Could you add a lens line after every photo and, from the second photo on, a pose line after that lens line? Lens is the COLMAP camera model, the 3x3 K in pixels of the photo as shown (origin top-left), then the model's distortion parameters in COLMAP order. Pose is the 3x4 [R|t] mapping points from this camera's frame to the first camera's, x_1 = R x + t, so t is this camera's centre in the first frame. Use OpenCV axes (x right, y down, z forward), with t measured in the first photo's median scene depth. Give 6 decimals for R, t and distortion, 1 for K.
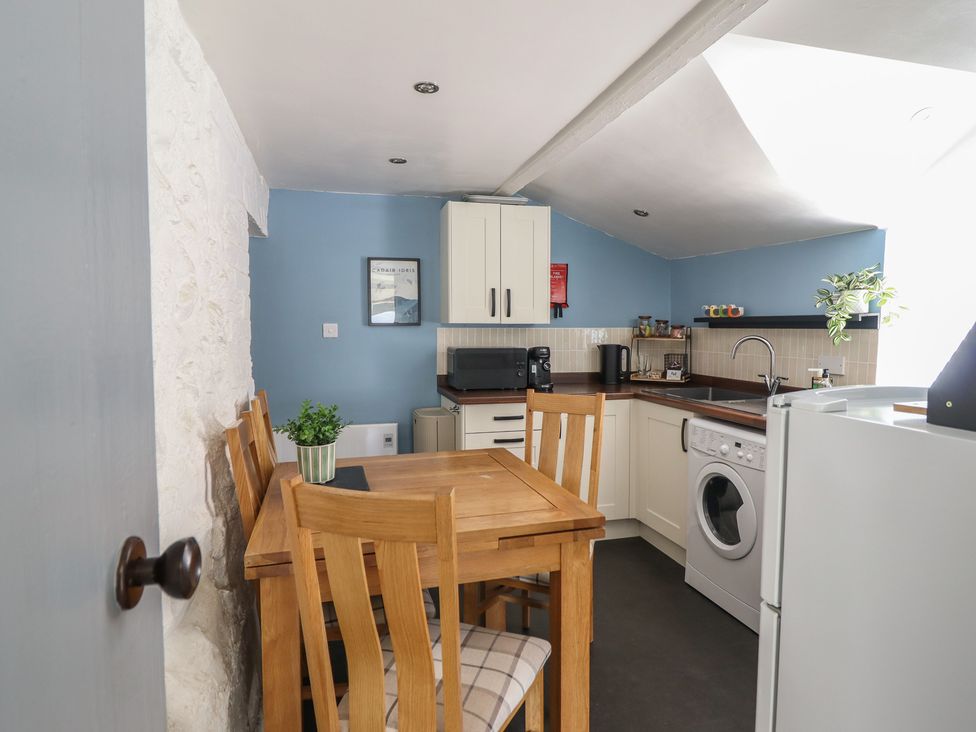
lens RADIAL K [[555.9, 0, 490.5], [0, 555.9, 354.6], [0, 0, 1]] dist [0.005310, -0.016538]
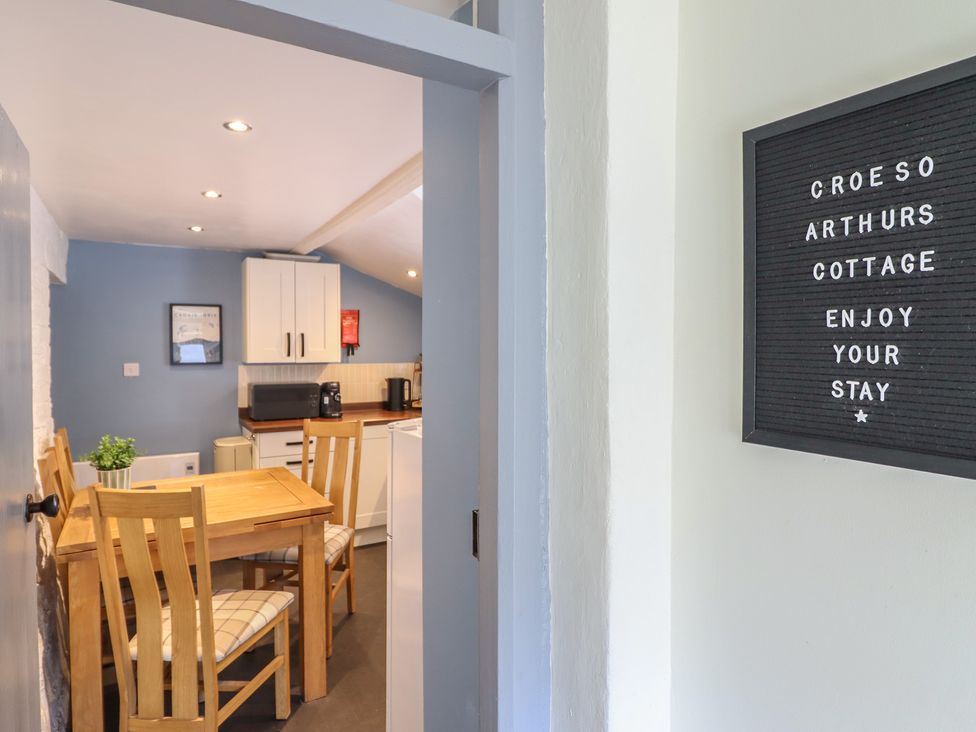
lens RADIAL K [[587.5, 0, 493.9], [0, 587.5, 352.9], [0, 0, 1]] dist [0.022461, -0.025144]
pose [[0.965704, -0.004803, 0.259603, 0.100556], [0.014331, 0.999291, -0.034822, -0.026972], [-0.259251, 0.037348, 0.965088, -0.309289]]
